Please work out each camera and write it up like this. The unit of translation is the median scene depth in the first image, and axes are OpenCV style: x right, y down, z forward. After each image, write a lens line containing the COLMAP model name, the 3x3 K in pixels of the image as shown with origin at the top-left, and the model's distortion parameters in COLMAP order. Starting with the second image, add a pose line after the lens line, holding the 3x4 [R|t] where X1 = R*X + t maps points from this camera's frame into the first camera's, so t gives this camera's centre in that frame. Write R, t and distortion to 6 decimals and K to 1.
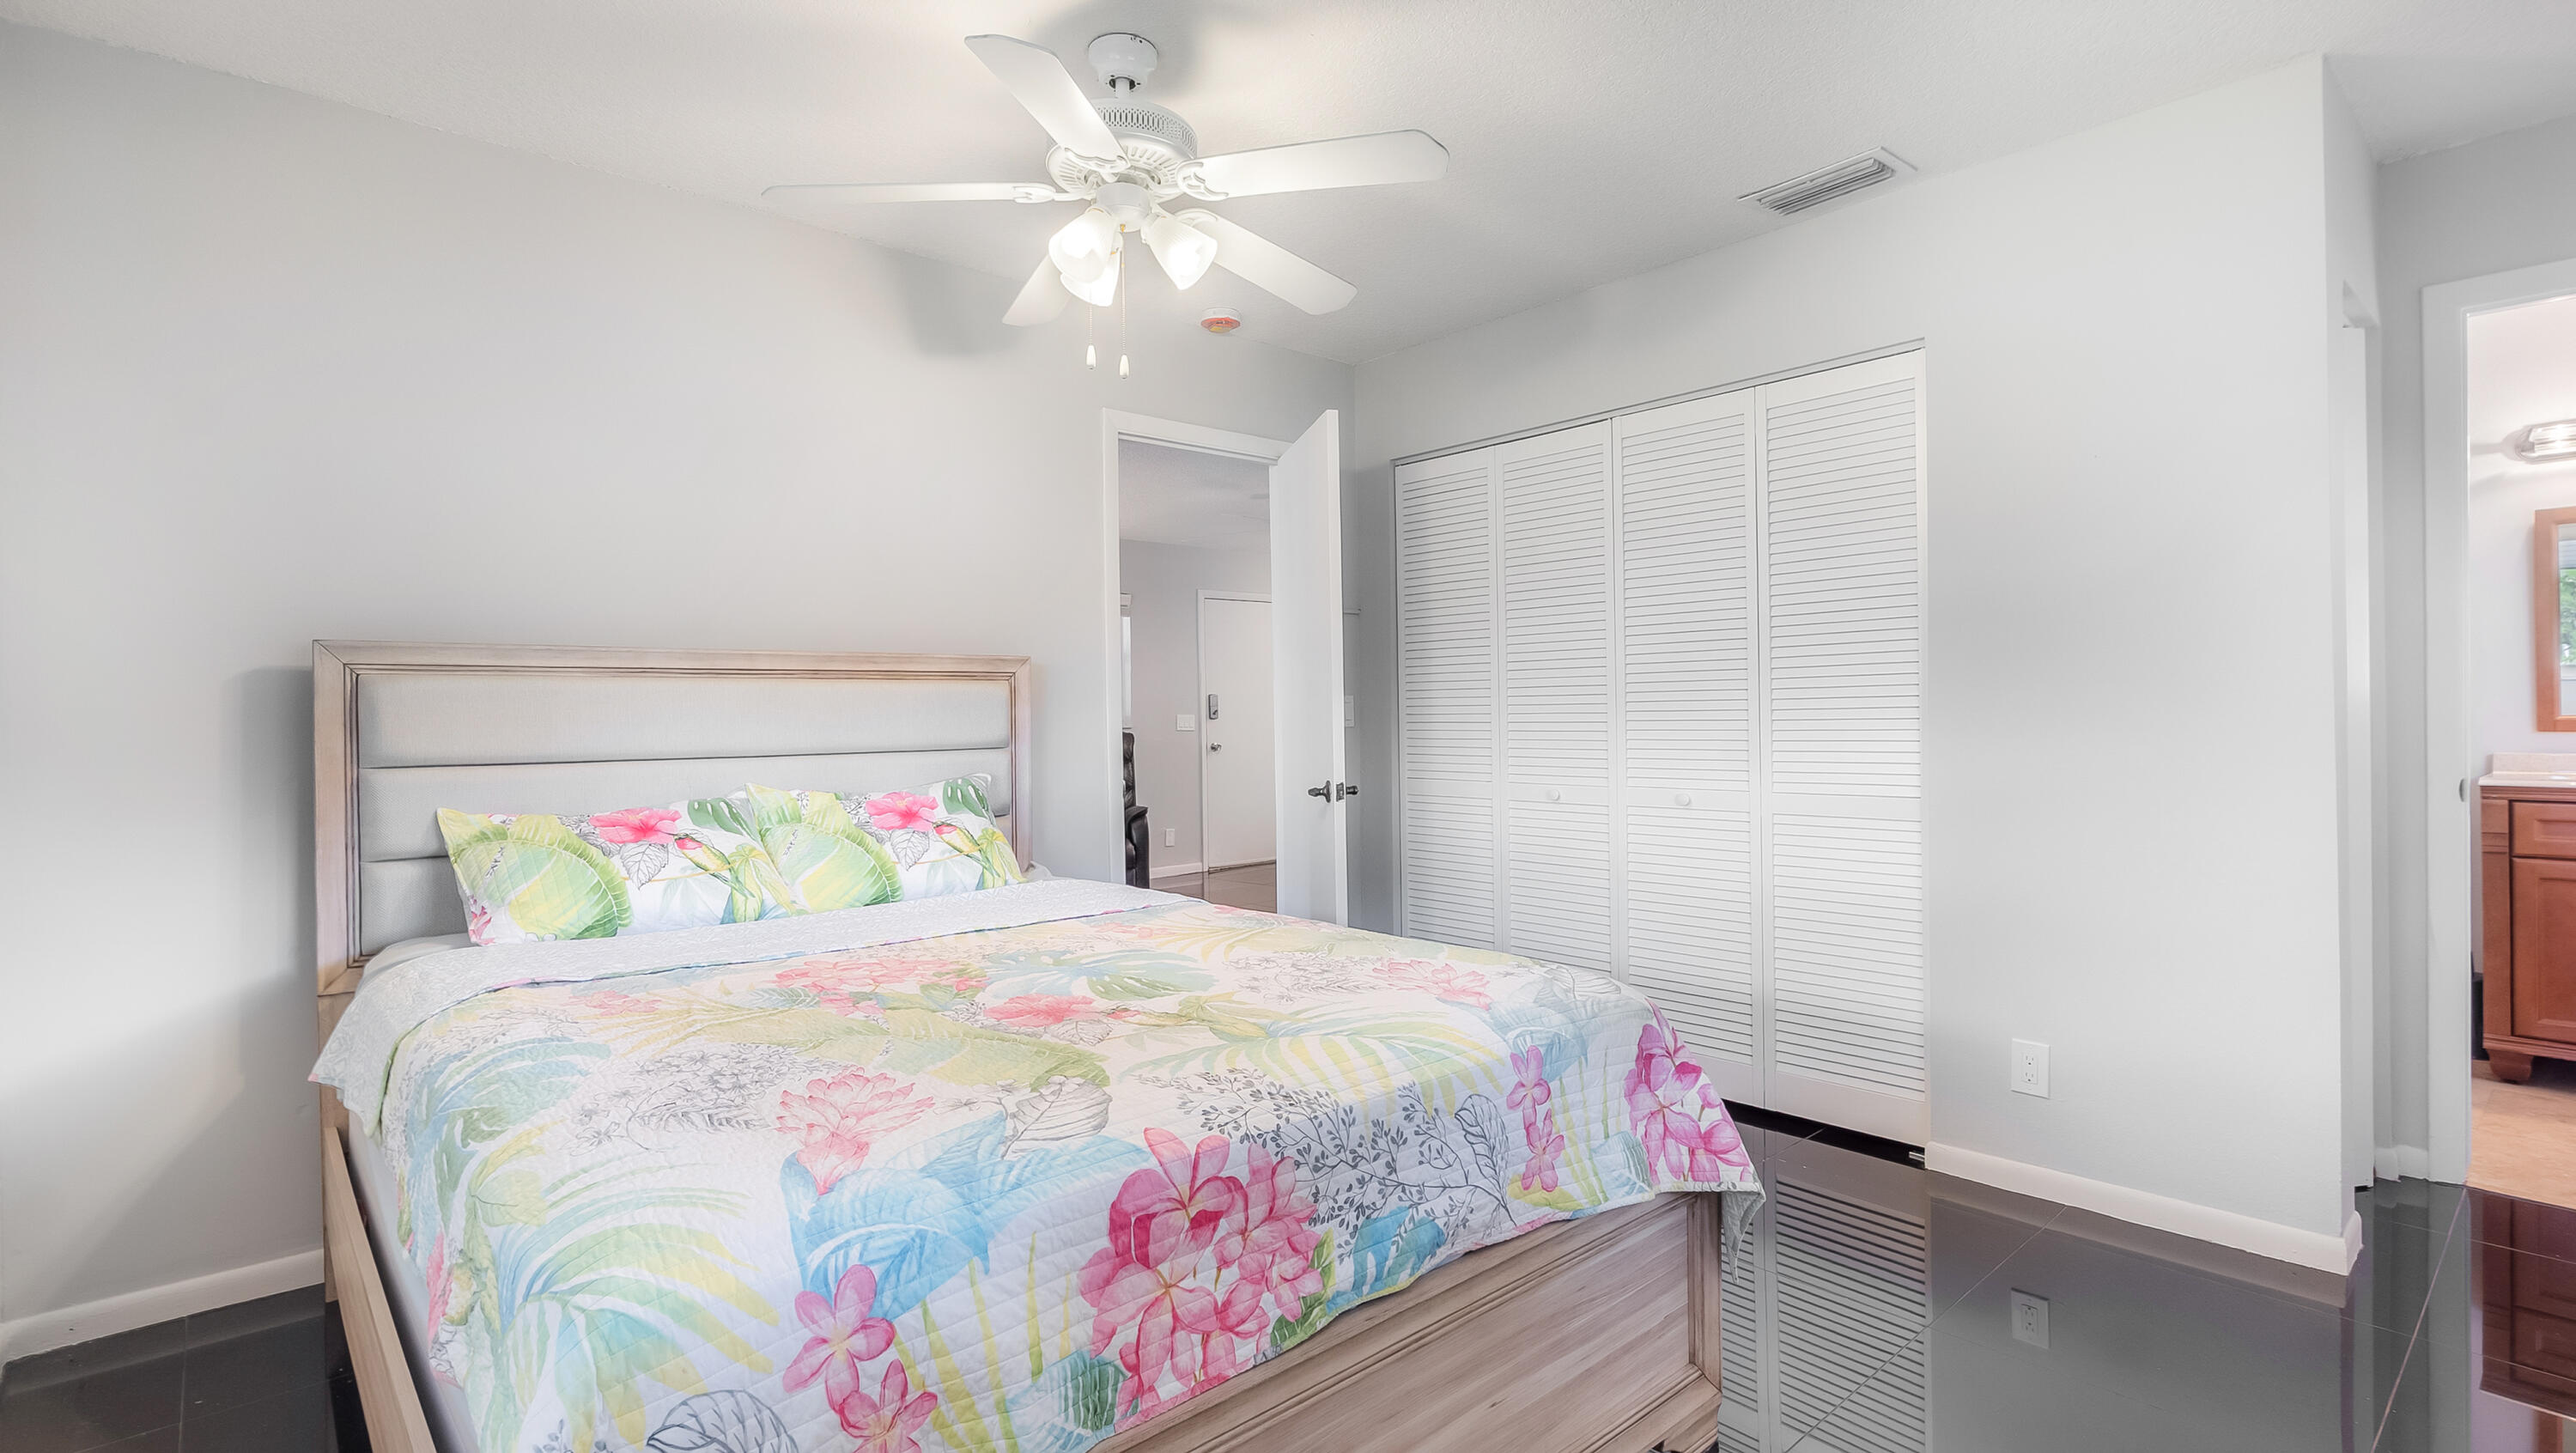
lens RADIAL K [[1201.5, 0, 1285.1], [0, 1201.5, 711.8], [0, 0, 1]] dist [-0.003868, 0.000103]
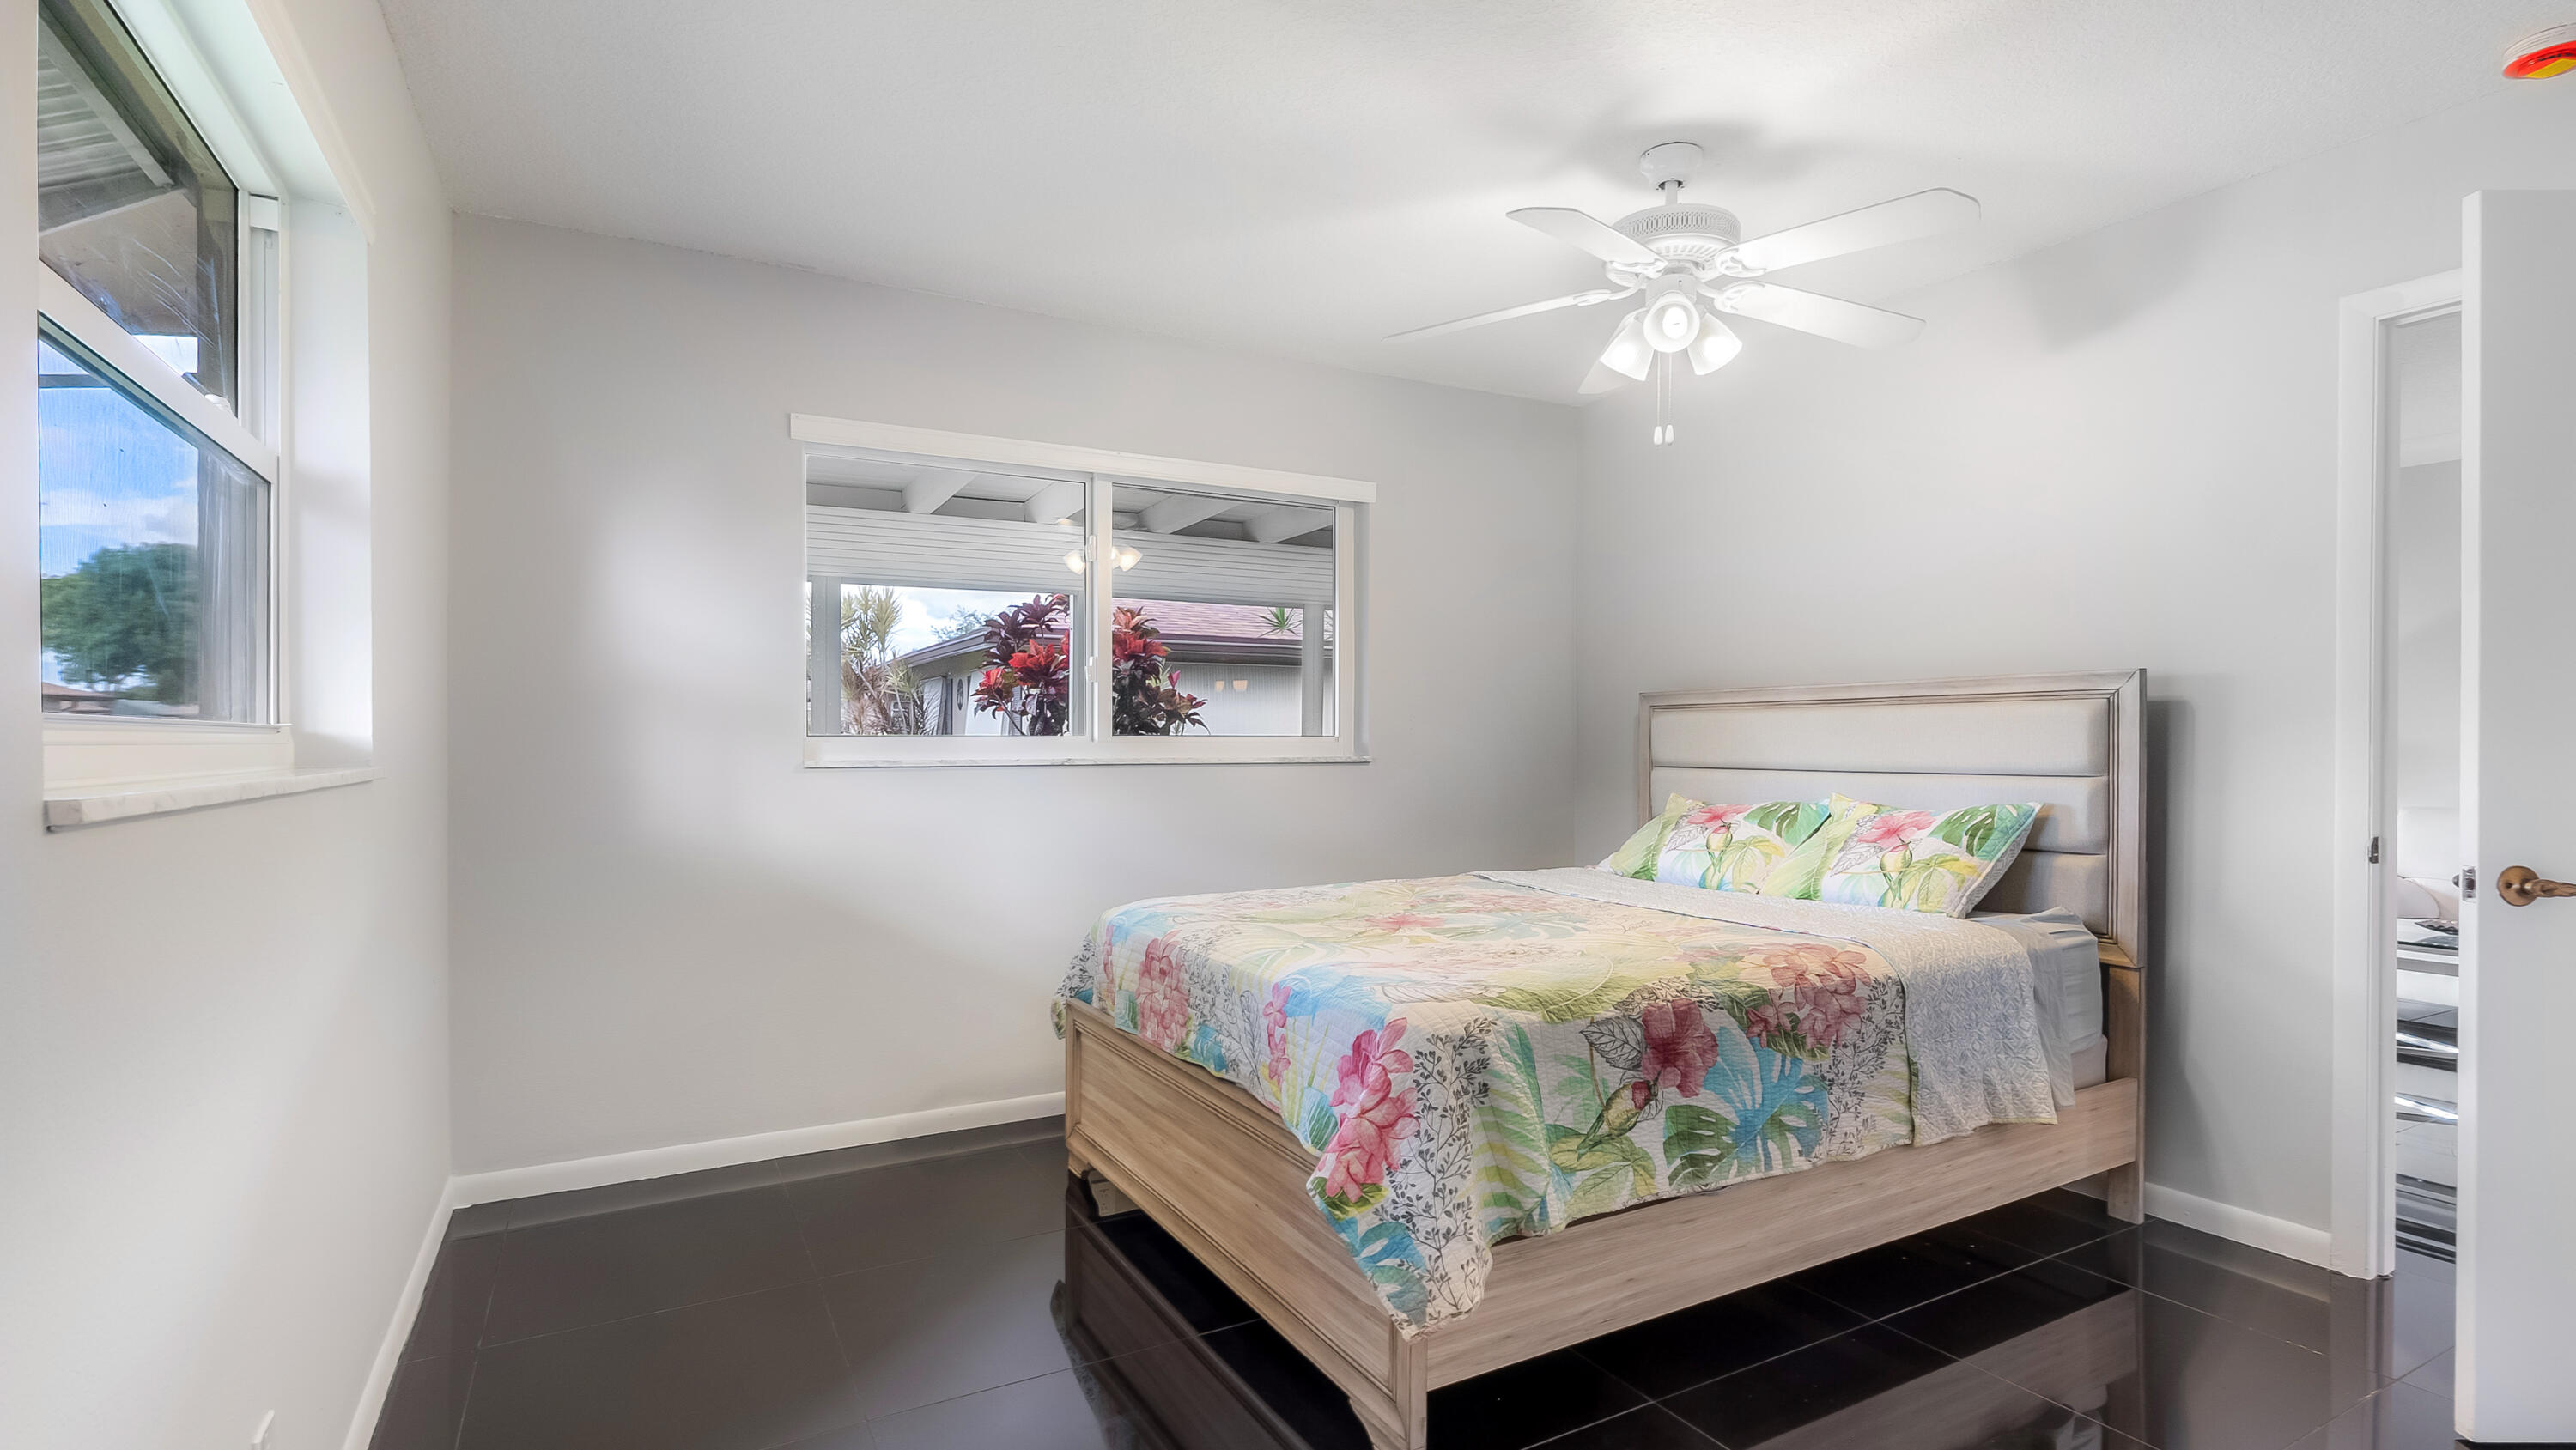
lens RADIAL K [[1199.5, 0, 1302.6], [0, 1199.5, 735.6], [0, 0, 1]] dist [-0.003102, -0.000159]
pose [[-0.210438, 0.004402, -0.977597, 1.053163], [0.006318, 0.999975, 0.003143, -0.007798], [0.977587, -0.005515, -0.210460, 0.894408]]
